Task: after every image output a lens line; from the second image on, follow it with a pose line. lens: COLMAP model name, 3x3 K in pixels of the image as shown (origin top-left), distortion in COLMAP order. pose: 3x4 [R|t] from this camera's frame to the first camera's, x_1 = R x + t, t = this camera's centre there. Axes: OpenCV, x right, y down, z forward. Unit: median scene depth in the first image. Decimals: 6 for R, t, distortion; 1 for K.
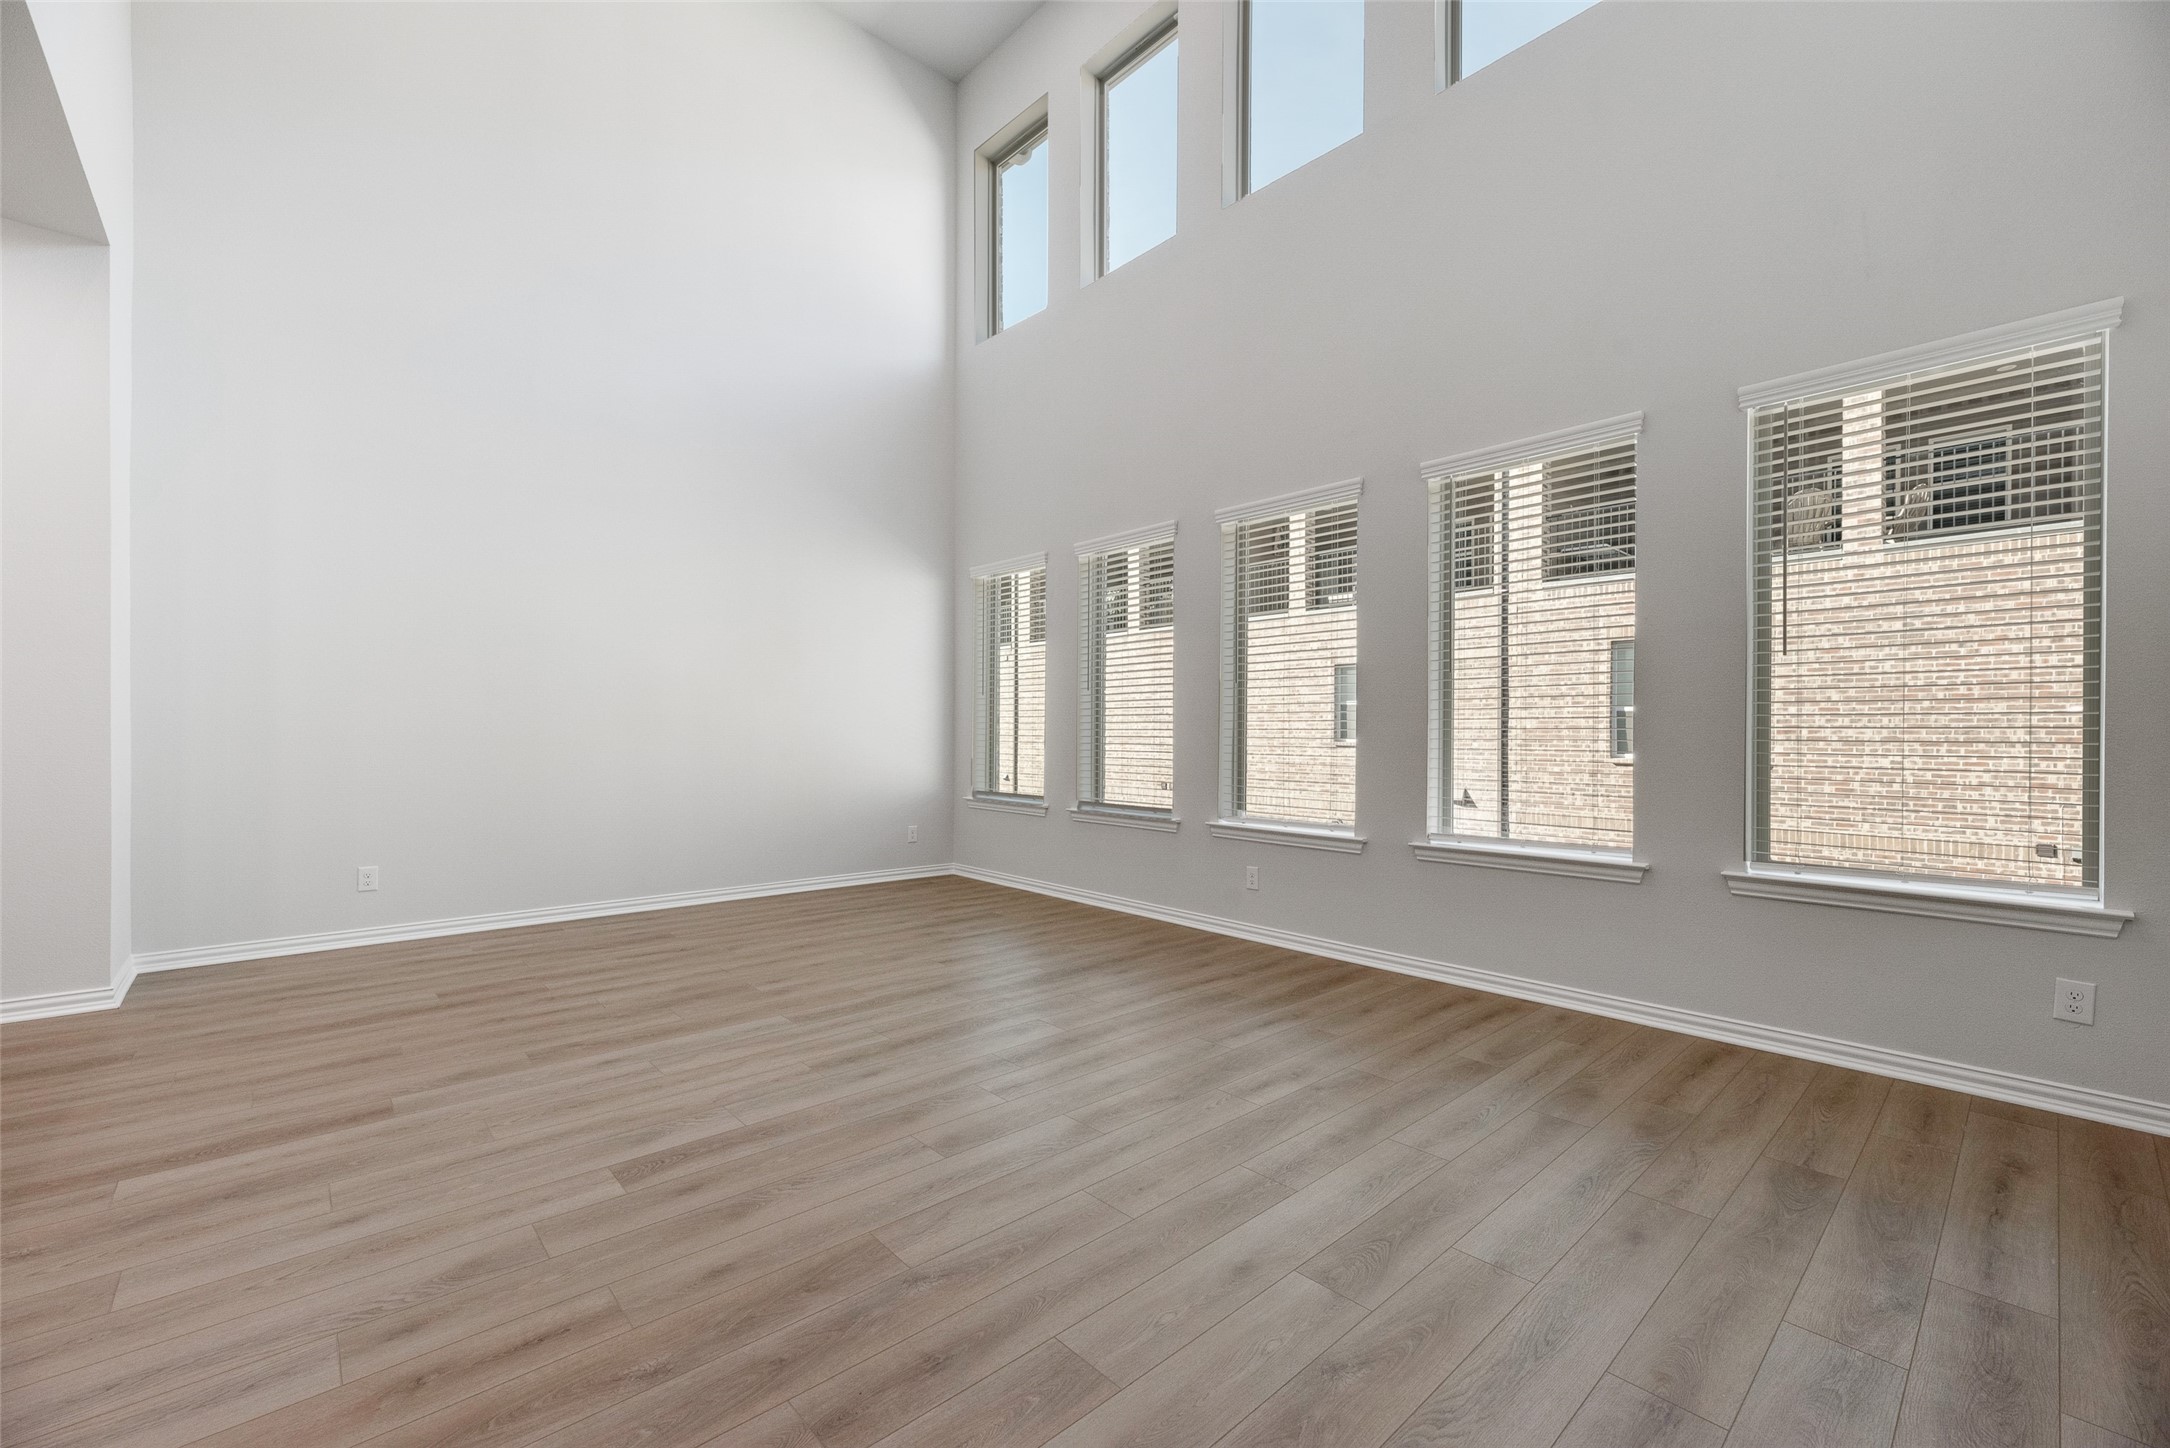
lens RADIAL K [[866.8, 0, 1065.2], [0, 866.8, 742.2], [0, 0, 1]] dist [0.001621, -0.000177]
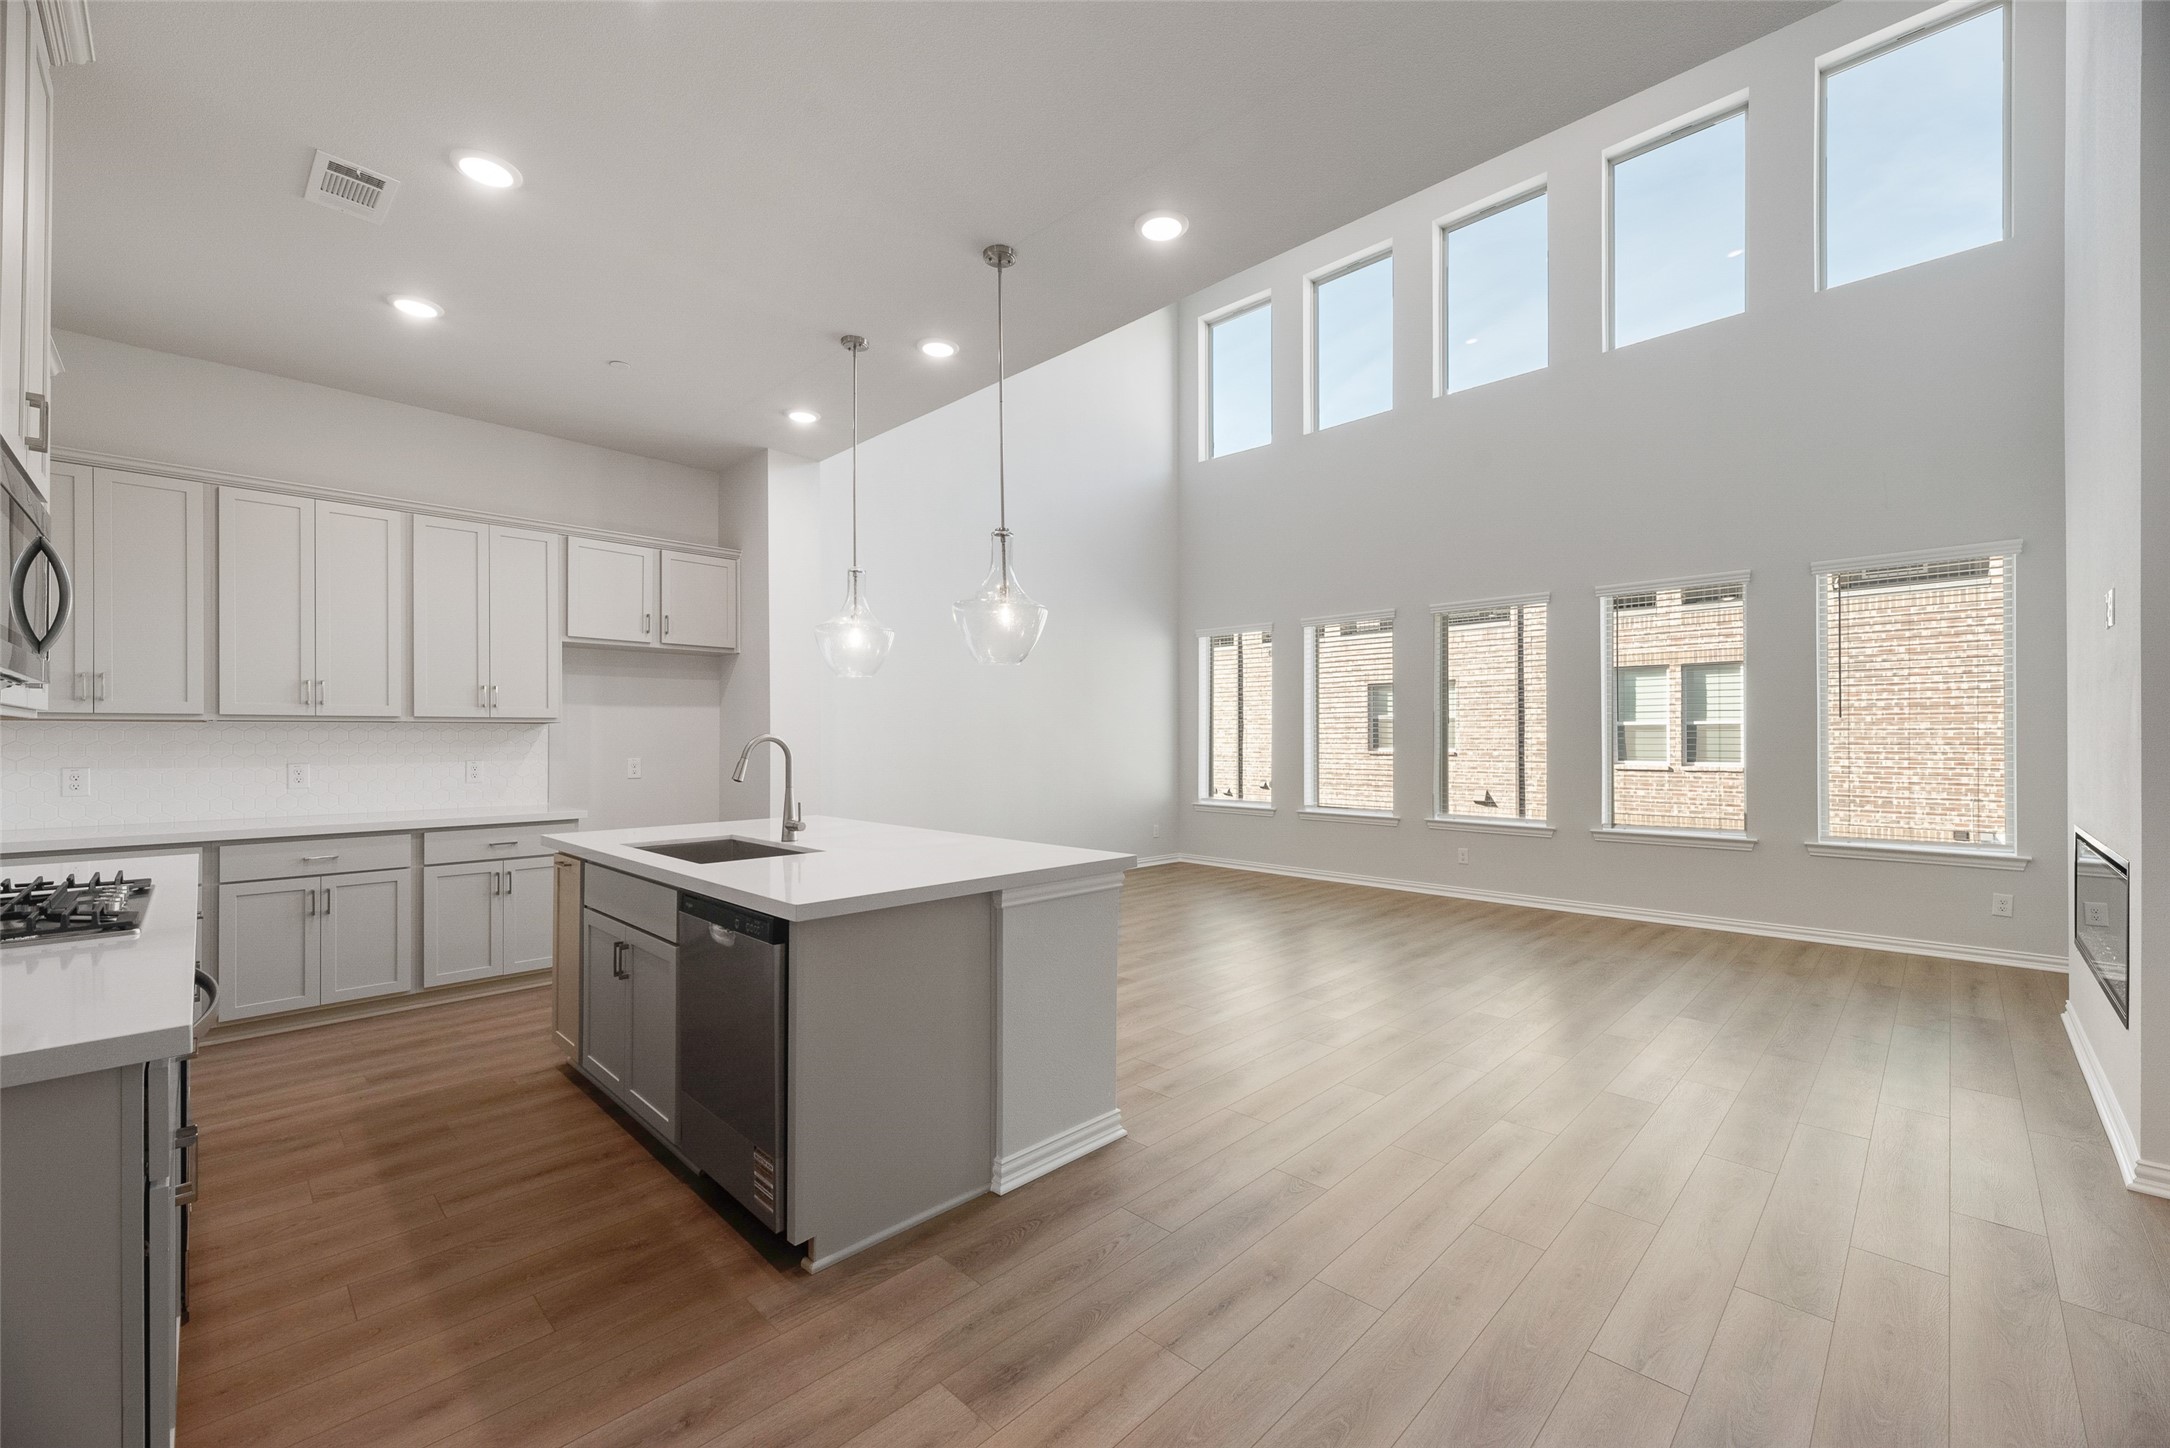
lens RADIAL K [[866.8, 0, 1063.8], [0, 866.8, 740.0], [0, 0, 1]] dist [0.001621, -0.000177]
pose [[0.998540, -0.005443, 0.053746, -0.791571], [0.005829, 0.999958, -0.007035, -0.048533], [-0.053706, 0.007338, 0.998530, -0.631605]]
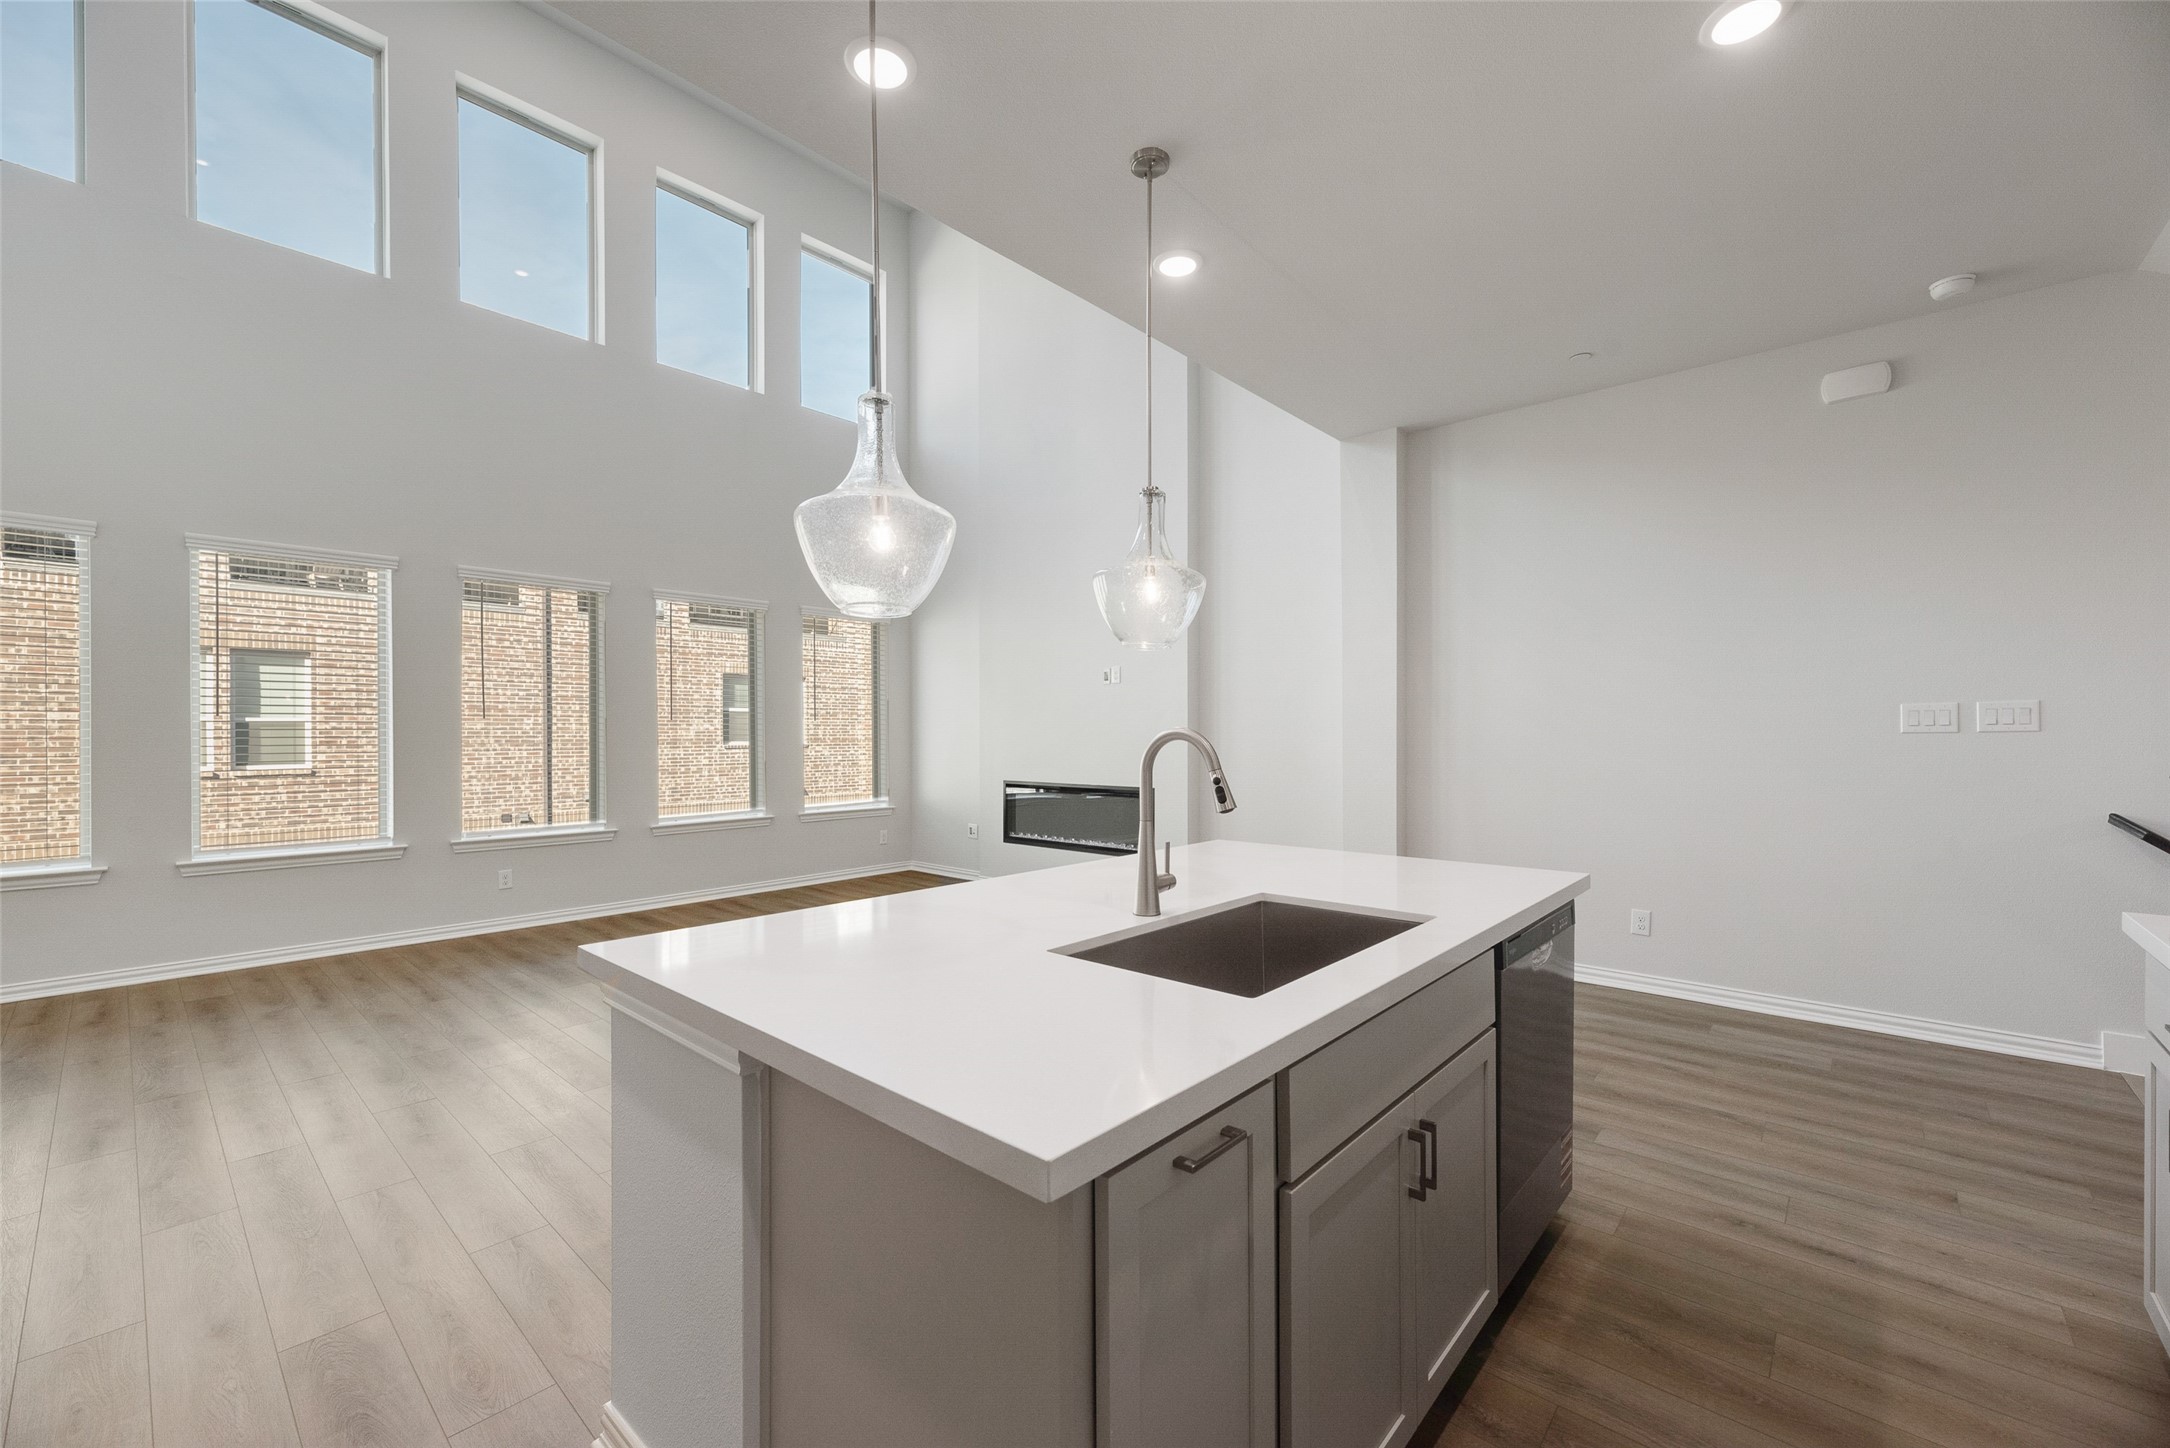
lens RADIAL K [[866.8, 0, 1113.8], [0, 866.8, 733.7], [0, 0, 1]] dist [0.001621, -0.000177]
pose [[-0.128731, -0.003594, 0.991673, -1.610164], [0.011832, 0.999917, 0.005160, -0.062191], [-0.991609, 0.012398, -0.128678, 0.468223]]
